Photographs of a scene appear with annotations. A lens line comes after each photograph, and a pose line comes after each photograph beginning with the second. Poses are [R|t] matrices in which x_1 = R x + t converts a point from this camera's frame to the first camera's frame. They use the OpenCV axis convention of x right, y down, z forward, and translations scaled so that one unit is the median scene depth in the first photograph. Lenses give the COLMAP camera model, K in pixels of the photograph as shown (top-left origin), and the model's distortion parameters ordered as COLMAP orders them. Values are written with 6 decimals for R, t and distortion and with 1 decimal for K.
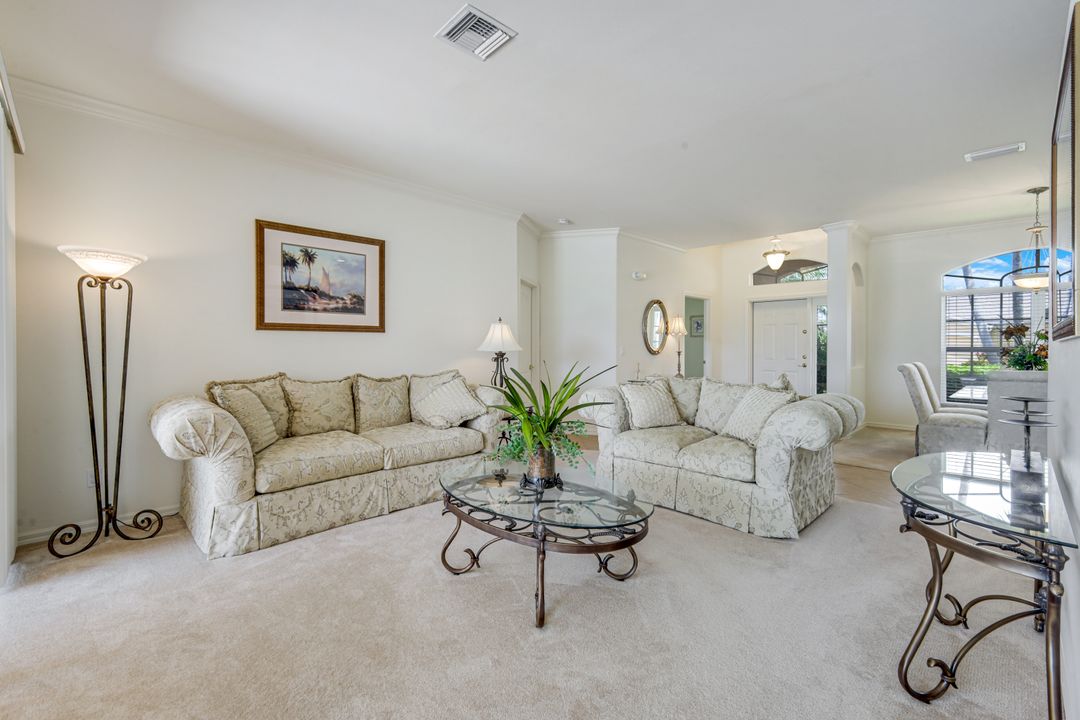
lens RADIAL K [[457.8, 0, 534.1], [0, 457.8, 351.4], [0, 0, 1]] dist [0.000810, 0.000080]
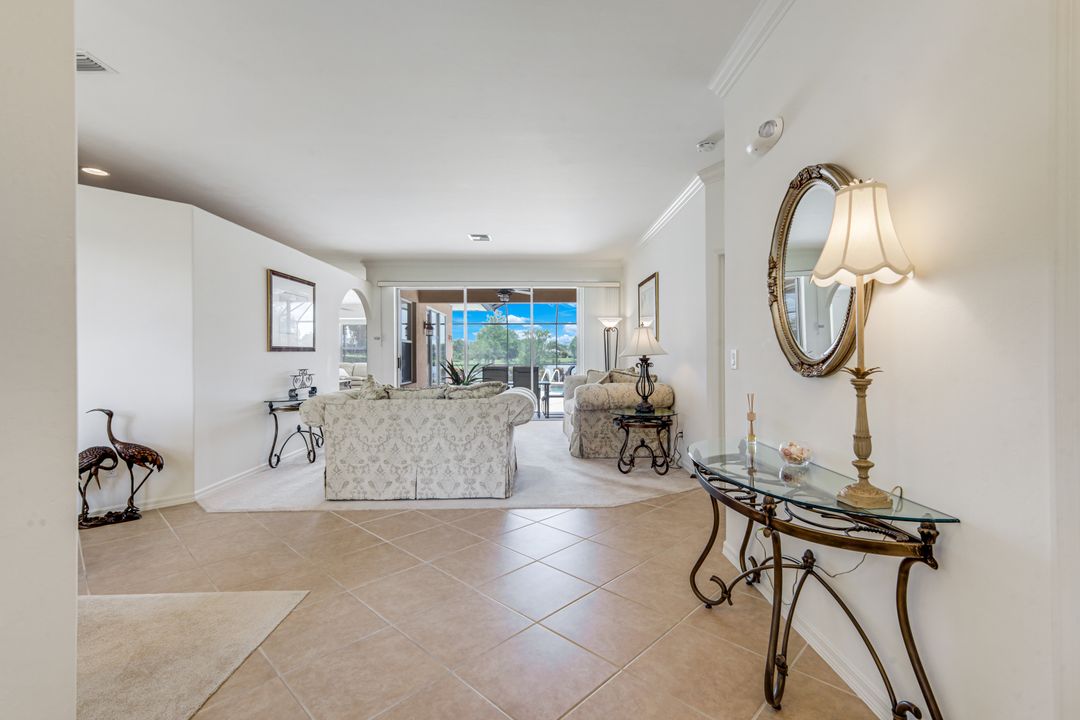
lens RADIAL K [[482.9, 0, 535.2], [0, 482.9, 357.0], [0, 0, 1]] dist [0.014327, -0.000525]
pose [[-0.684764, 0.002779, -0.728760, 0.993136], [-0.007676, 0.999910, 0.011026, -0.009836], [0.728725, 0.013143, -0.684681, 1.816719]]
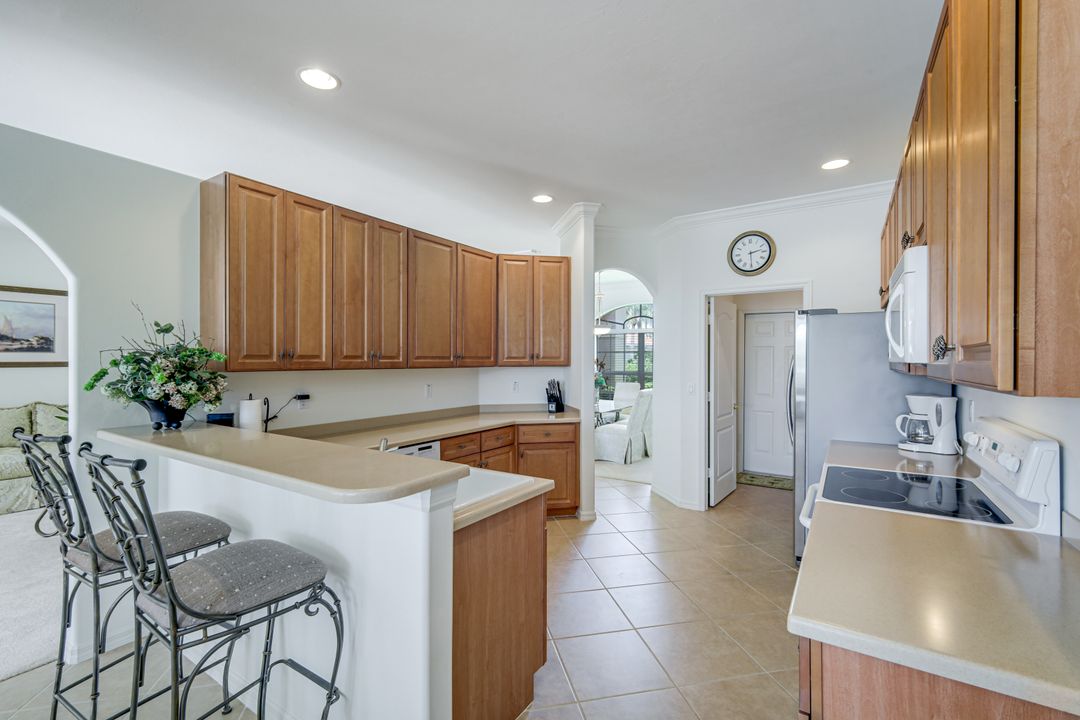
lens RADIAL K [[482.9, 0, 536.2], [0, 482.9, 358.9], [0, 0, 1]] dist [0.014327, -0.000525]
pose [[0.980837, 0.000058, 0.194830, 0.669199], [0.002618, 0.999906, -0.013475, -0.044946], [-0.194812, 0.013727, 0.980745, -0.557071]]
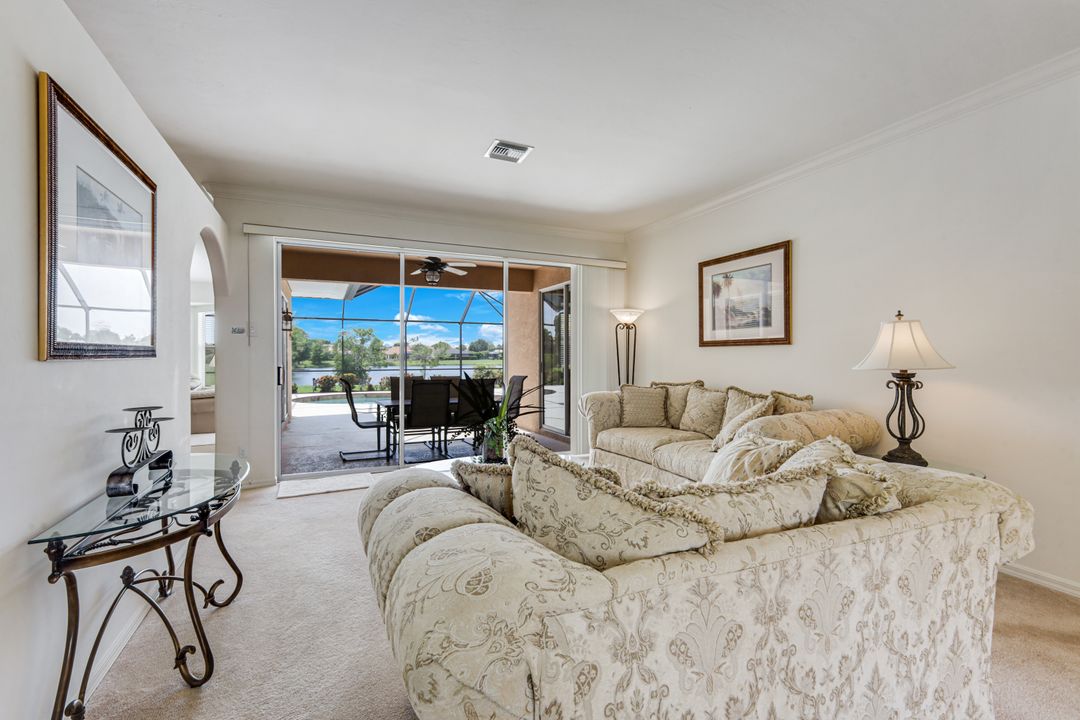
lens RADIAL K [[482.9, 0, 532.3], [0, 482.9, 360.9], [0, 0, 1]] dist [0.014327, -0.000525]
pose [[-0.333346, 0.005262, -0.942790, 0.772963], [-0.014016, 0.999846, 0.010536, -0.013966], [0.942700, 0.016726, -0.333221, 0.913551]]
